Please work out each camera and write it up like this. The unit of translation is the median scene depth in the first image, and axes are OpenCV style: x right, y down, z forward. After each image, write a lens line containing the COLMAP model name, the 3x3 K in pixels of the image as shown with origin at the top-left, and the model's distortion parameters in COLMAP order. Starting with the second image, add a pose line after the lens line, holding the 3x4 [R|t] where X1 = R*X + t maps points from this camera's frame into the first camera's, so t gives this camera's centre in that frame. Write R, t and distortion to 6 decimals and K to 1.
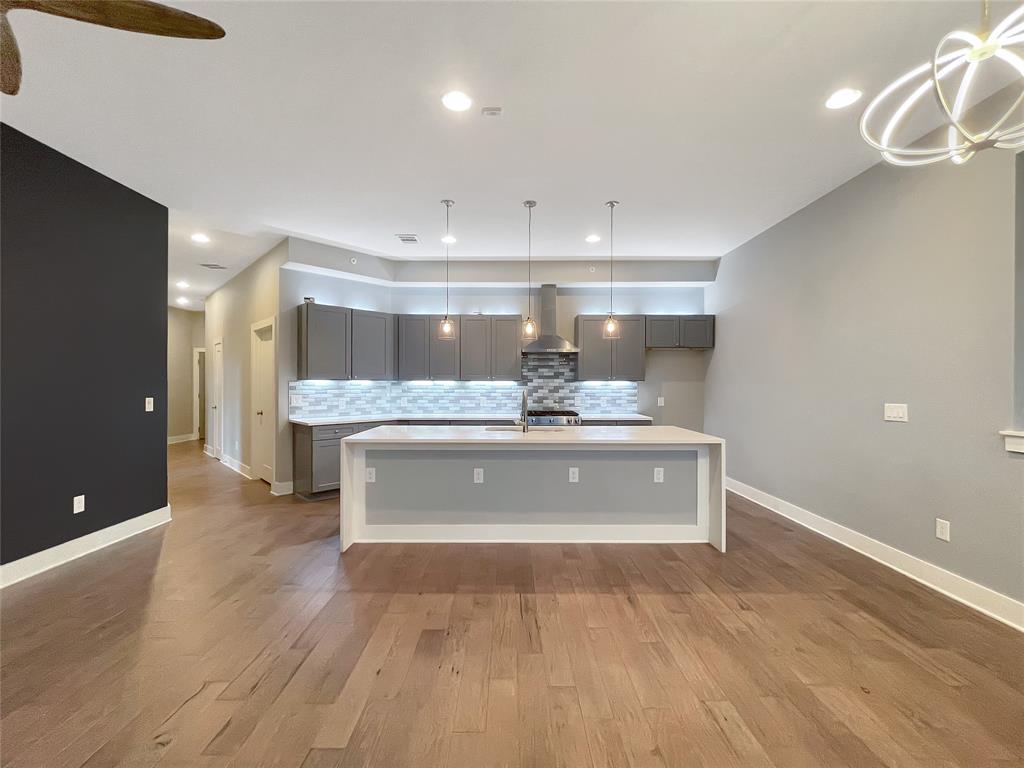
lens RADIAL K [[417.3, 0, 509.0], [0, 417.3, 380.1], [0, 0, 1]] dist [0.000335, 0.000031]
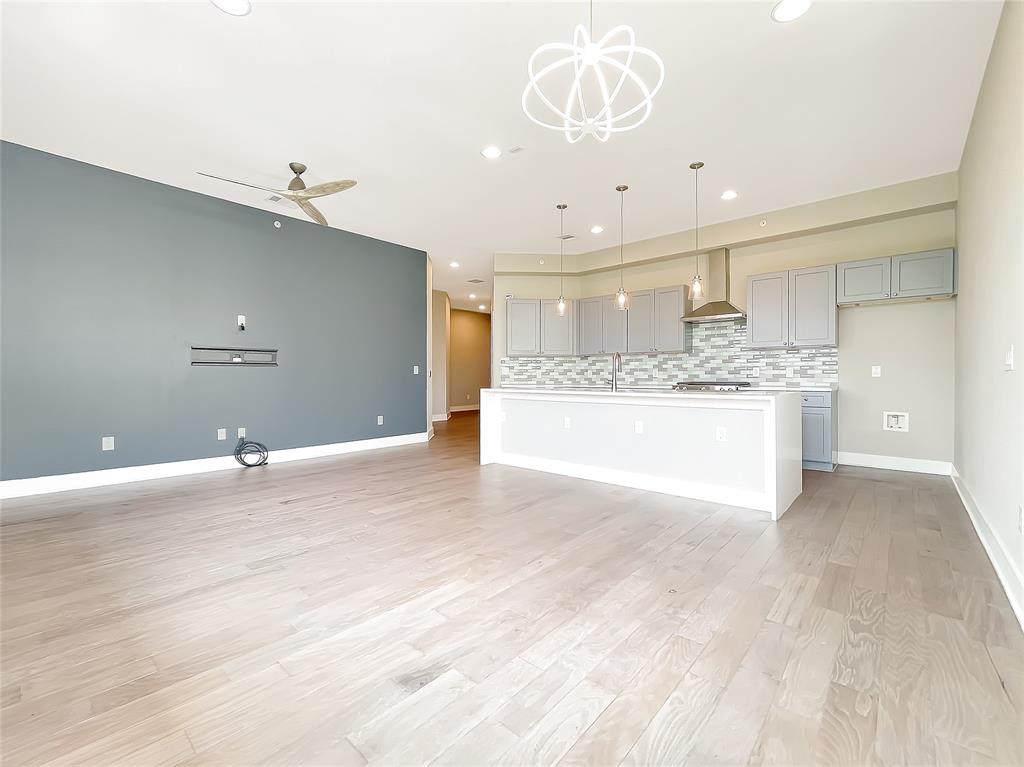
lens RADIAL K [[417.3, 0, 509.0], [0, 417.3, 379.6], [0, 0, 1]] dist [0.000335, 0.000031]
pose [[0.761628, 0.004791, -0.647996, 0.344078], [0.014770, 0.999585, 0.024751, 0.037522], [0.647846, -0.028422, 0.761241, -0.035324]]
